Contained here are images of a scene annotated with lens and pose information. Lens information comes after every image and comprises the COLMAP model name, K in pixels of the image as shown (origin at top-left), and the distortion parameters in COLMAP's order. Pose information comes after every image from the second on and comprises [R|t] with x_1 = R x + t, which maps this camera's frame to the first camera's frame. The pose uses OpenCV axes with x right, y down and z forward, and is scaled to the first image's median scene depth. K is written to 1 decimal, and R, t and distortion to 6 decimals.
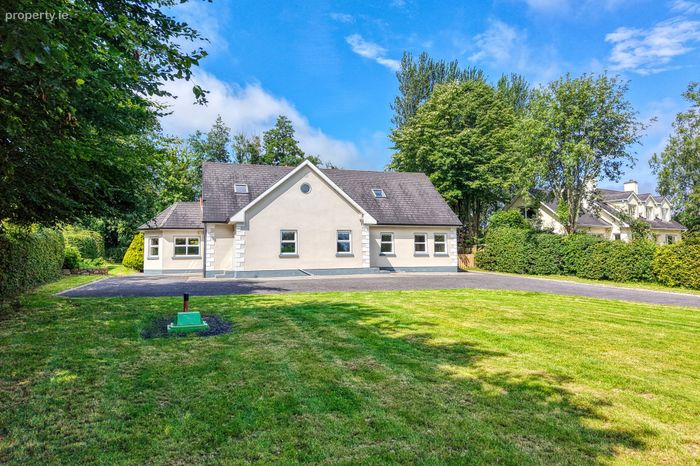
lens RADIAL K [[474.2, 0, 353.6], [0, 474.2, 237.5], [0, 0, 1]] dist [0.001387, -0.001329]
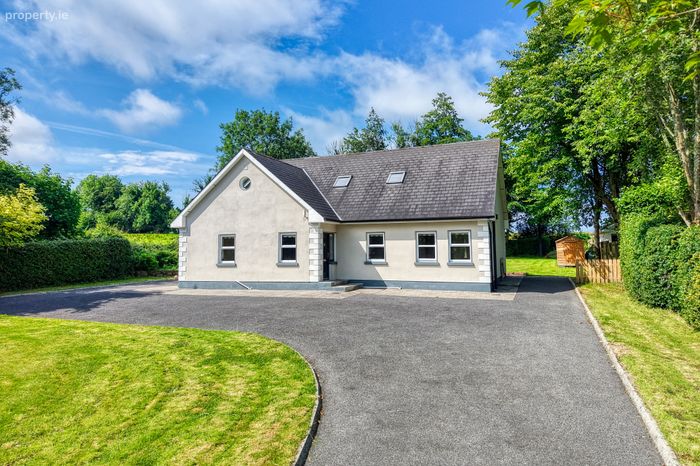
lens RADIAL K [[474.2, 0, 351.3], [0, 474.2, 227.1], [0, 0, 1]] dist [0.001387, -0.001329]
pose [[0.762219, -0.031505, -0.646552, 0.507967], [0.028819, 0.999476, -0.014727, -0.008483], [0.646677, -0.007407, 0.762728, 0.427911]]
